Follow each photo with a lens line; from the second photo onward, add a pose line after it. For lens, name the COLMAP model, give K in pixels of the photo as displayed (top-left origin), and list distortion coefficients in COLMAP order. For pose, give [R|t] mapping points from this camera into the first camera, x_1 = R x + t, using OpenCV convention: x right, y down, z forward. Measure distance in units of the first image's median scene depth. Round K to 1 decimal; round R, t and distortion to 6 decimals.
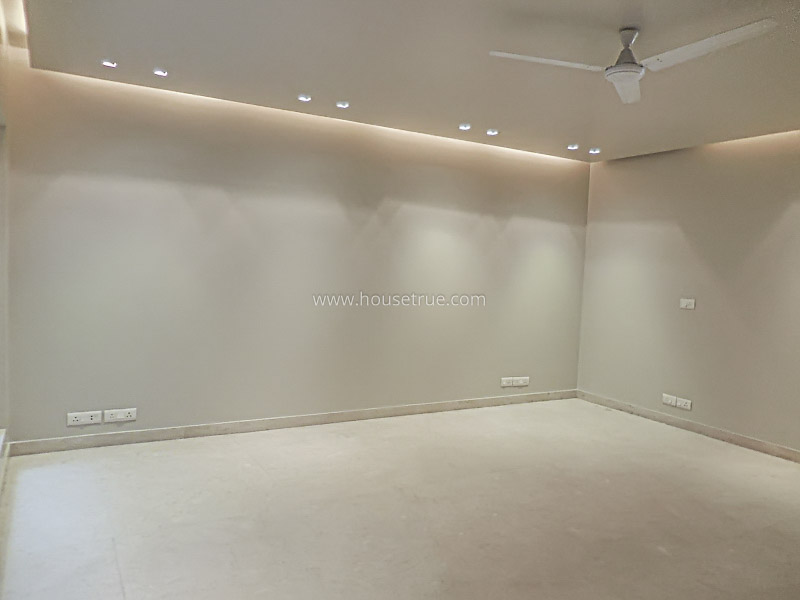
lens RADIAL K [[600.2, 0, 400.0], [0, 600.2, 300.0], [0, 0, 1]] dist [0.003883, -0.000245]
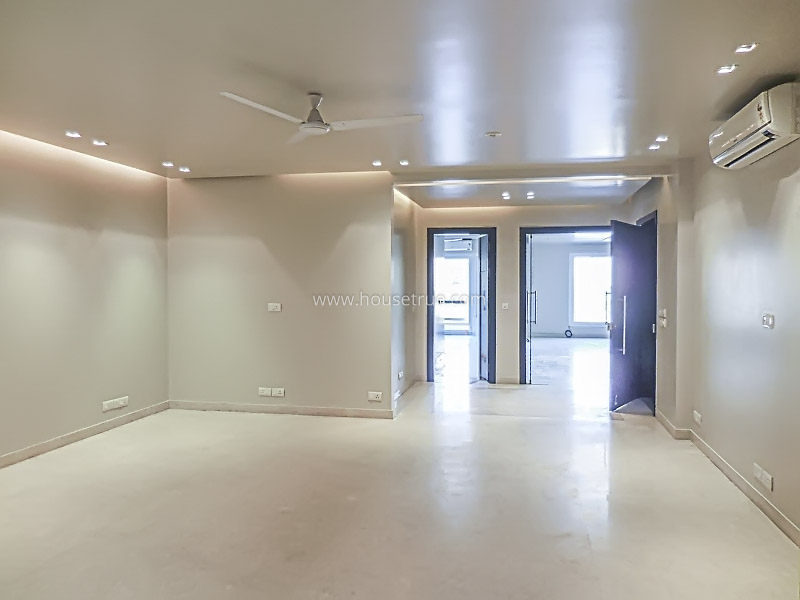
lens RADIAL K [[614.8, 0, 400.2], [0, 614.8, 285.6], [0, 0, 1]] dist [0.005383, 0.003287]
pose [[0.665793, -0.051352, 0.744367, -0.232568], [0.076715, 0.997053, 0.000168, -0.015816], [-0.742182, 0.056993, 0.667771, 0.009383]]
